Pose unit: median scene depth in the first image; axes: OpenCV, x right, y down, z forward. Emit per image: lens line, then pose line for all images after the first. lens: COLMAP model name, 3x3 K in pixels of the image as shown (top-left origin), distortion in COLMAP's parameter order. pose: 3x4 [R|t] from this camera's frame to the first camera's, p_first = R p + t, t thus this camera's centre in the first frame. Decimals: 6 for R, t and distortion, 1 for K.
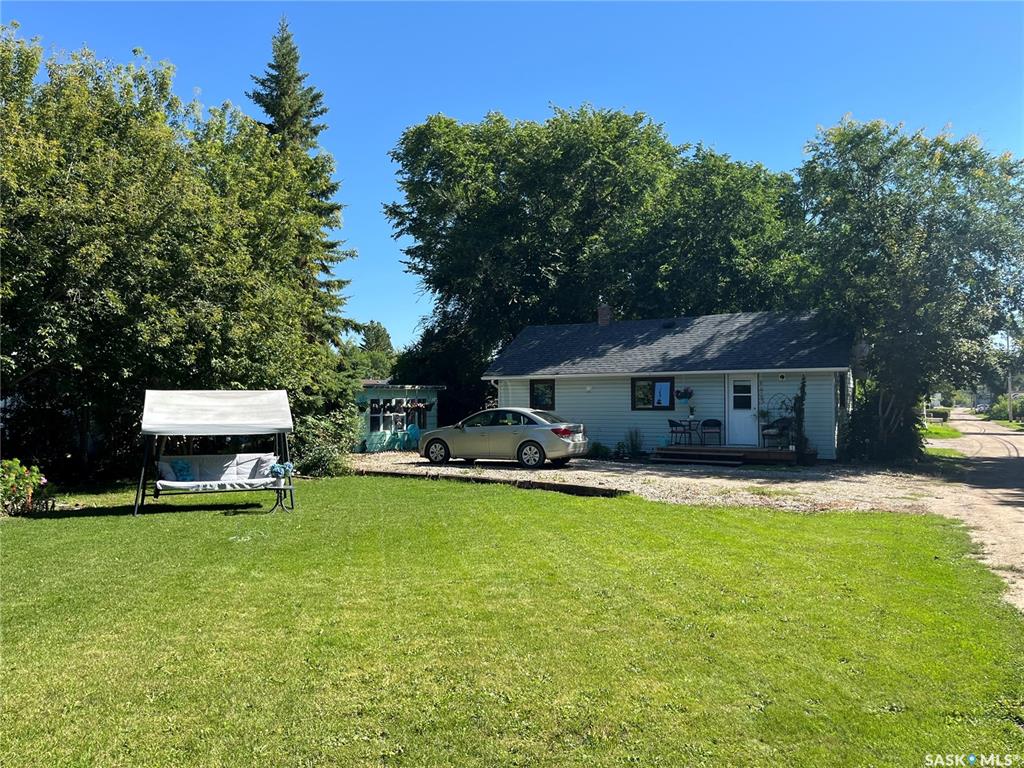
lens RADIAL K [[771.5, 0, 514.3], [0, 771.5, 401.4], [0, 0, 1]] dist [0.012172, -0.006352]
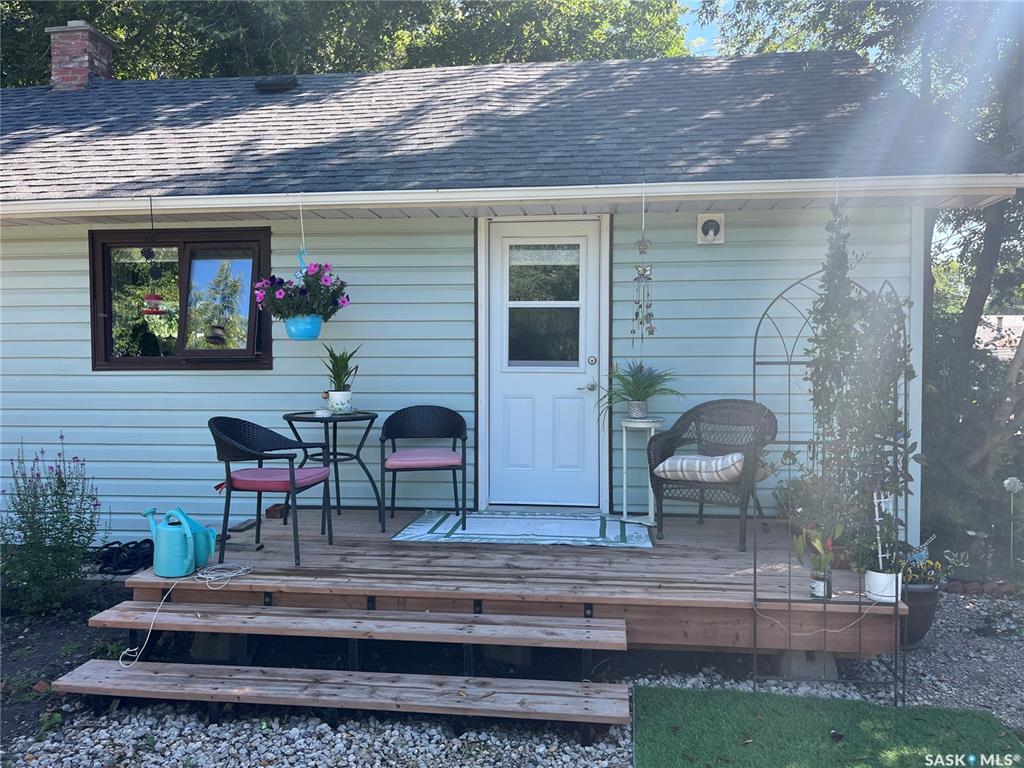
lens RADIAL K [[771.5, 0, 508.8], [0, 771.5, 388.1], [0, 0, 1]] dist [0.012172, -0.006352]
pose [[0.923953, -0.019070, 0.382029, 0.272102], [-0.000530, 0.998692, 0.051136, 0.008013], [-0.382505, -0.047450, 0.922734, 1.111364]]
